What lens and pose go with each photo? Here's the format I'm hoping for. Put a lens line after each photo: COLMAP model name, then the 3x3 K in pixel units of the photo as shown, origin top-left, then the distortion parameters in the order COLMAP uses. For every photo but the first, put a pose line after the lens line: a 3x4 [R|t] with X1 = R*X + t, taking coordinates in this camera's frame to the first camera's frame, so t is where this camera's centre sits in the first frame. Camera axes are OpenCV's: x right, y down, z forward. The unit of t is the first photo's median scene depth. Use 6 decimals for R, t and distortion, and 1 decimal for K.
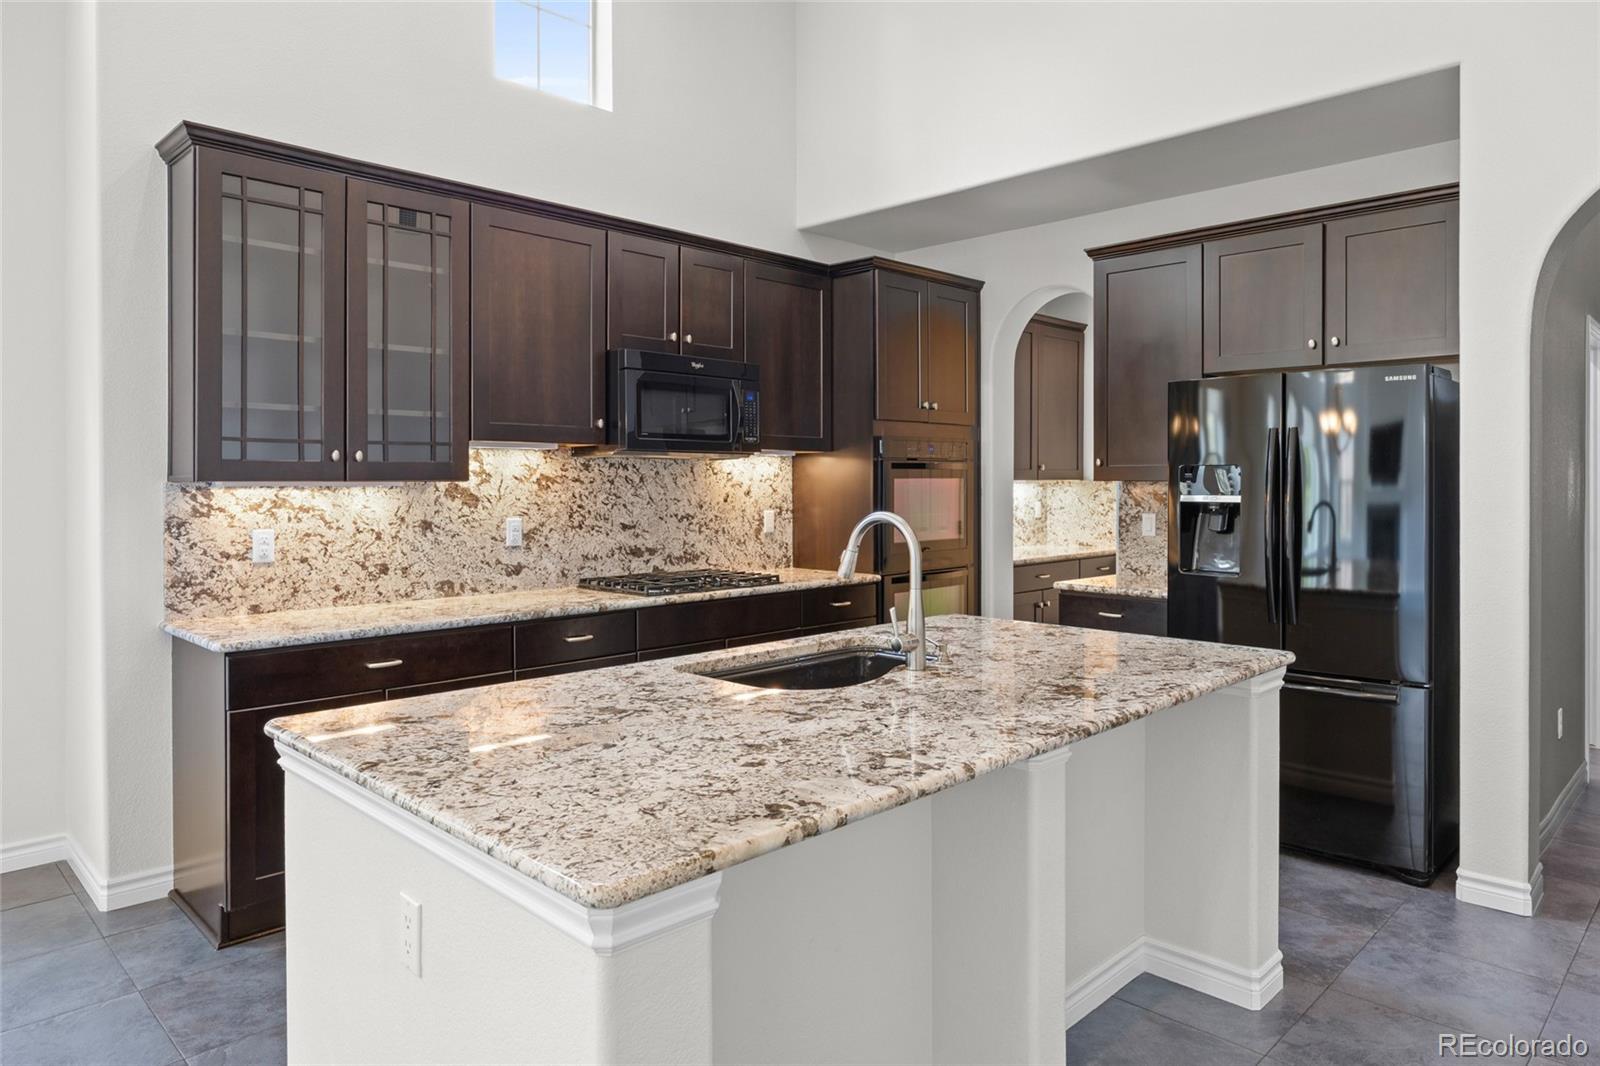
lens RADIAL K [[995.9, 0, 810.2], [0, 995.9, 485.5], [0, 0, 1]] dist [-0.000805, -0.000065]
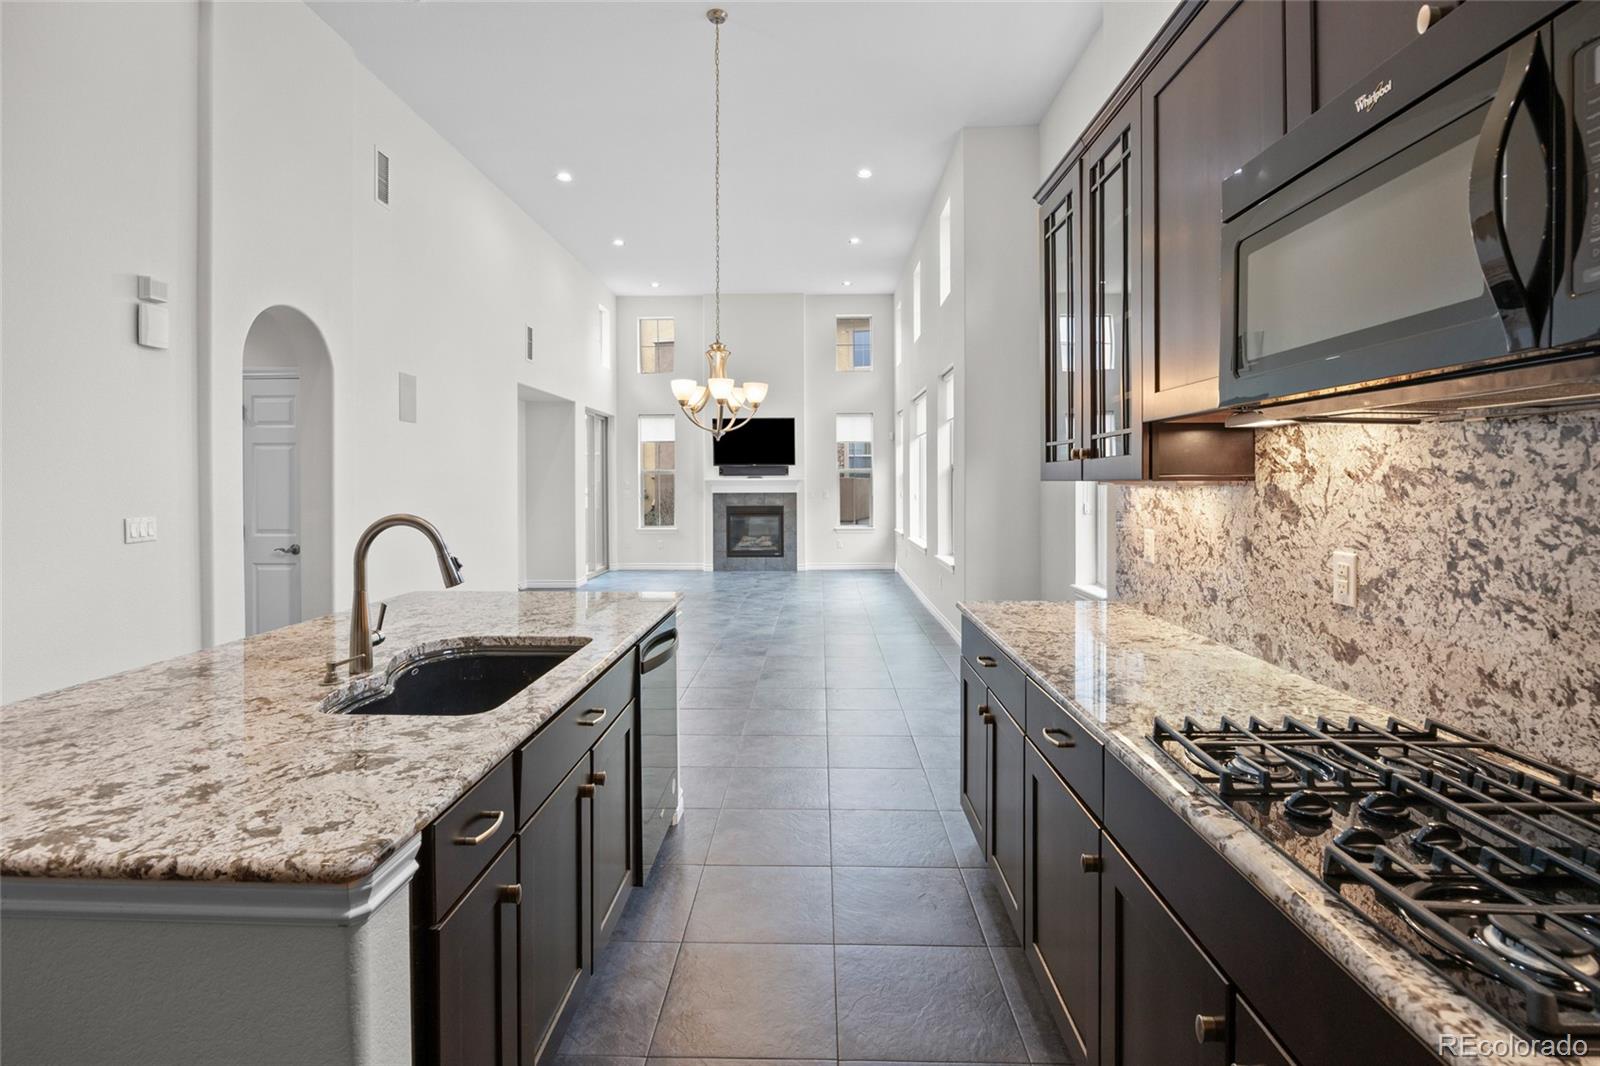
lens RADIAL K [[735.1, 0, 814.1], [0, 735.1, 483.6], [0, 0, 1]] dist [-0.001089, -0.000086]
pose [[-0.709676, 0.006265, -0.704500, 0.166271], [0.001699, 0.999973, 0.007182, -0.005848], [0.704526, 0.003900, -0.709667, 1.061536]]
